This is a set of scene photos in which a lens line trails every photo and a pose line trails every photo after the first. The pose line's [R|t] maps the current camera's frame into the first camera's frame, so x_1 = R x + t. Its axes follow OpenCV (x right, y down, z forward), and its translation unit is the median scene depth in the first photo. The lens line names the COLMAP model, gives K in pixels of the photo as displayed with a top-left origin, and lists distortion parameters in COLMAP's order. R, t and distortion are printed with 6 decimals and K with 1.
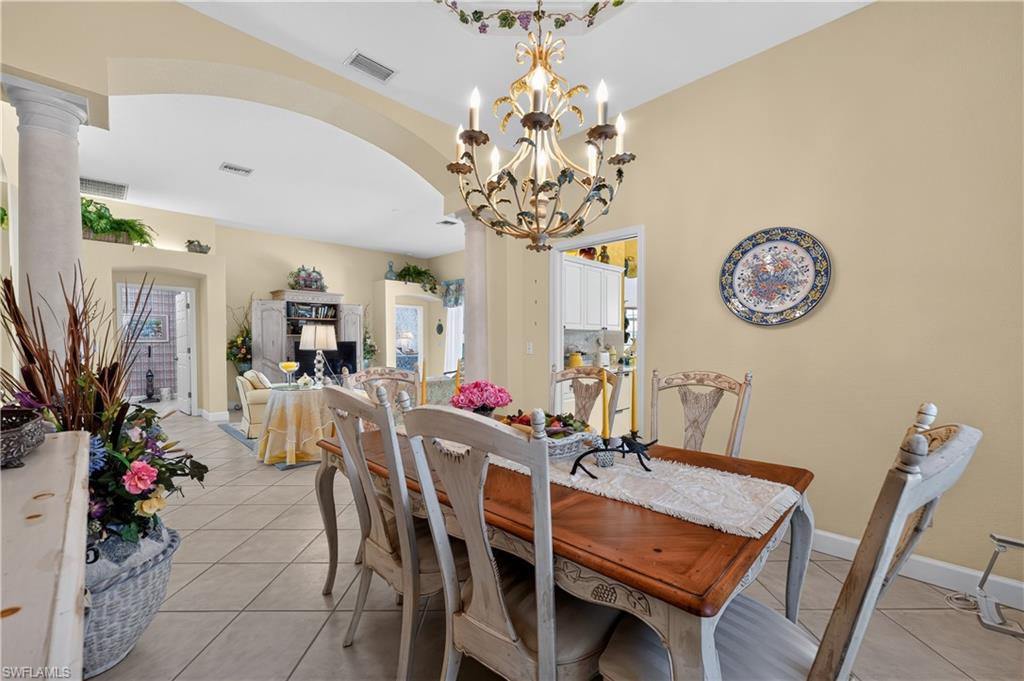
lens RADIAL K [[417.6, 0, 516.6], [0, 417.6, 349.1], [0, 0, 1]] dist [0.000301, -0.000161]
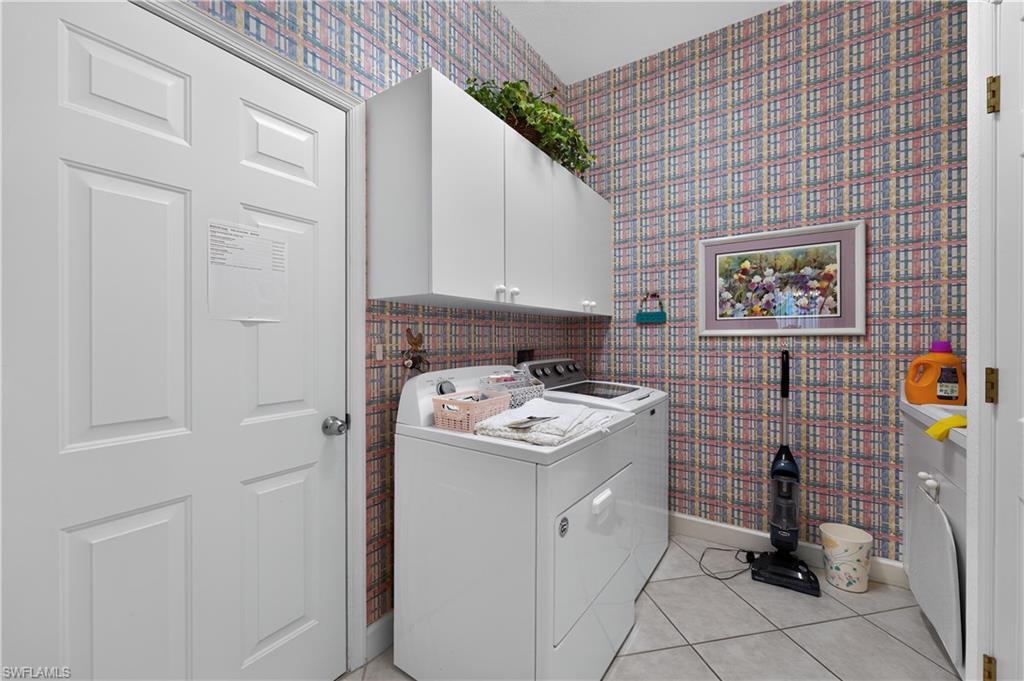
lens RADIAL K [[412.7, 0, 512.0], [0, 412.7, 340.5], [0, 0, 1]] dist [-0.001992, -0.000628]
pose [[0.200528, 0.005175, -0.979674, -0.683881], [-0.019325, 0.999812, 0.001326, -0.010458], [0.979497, 0.018666, 0.200590, 0.805257]]
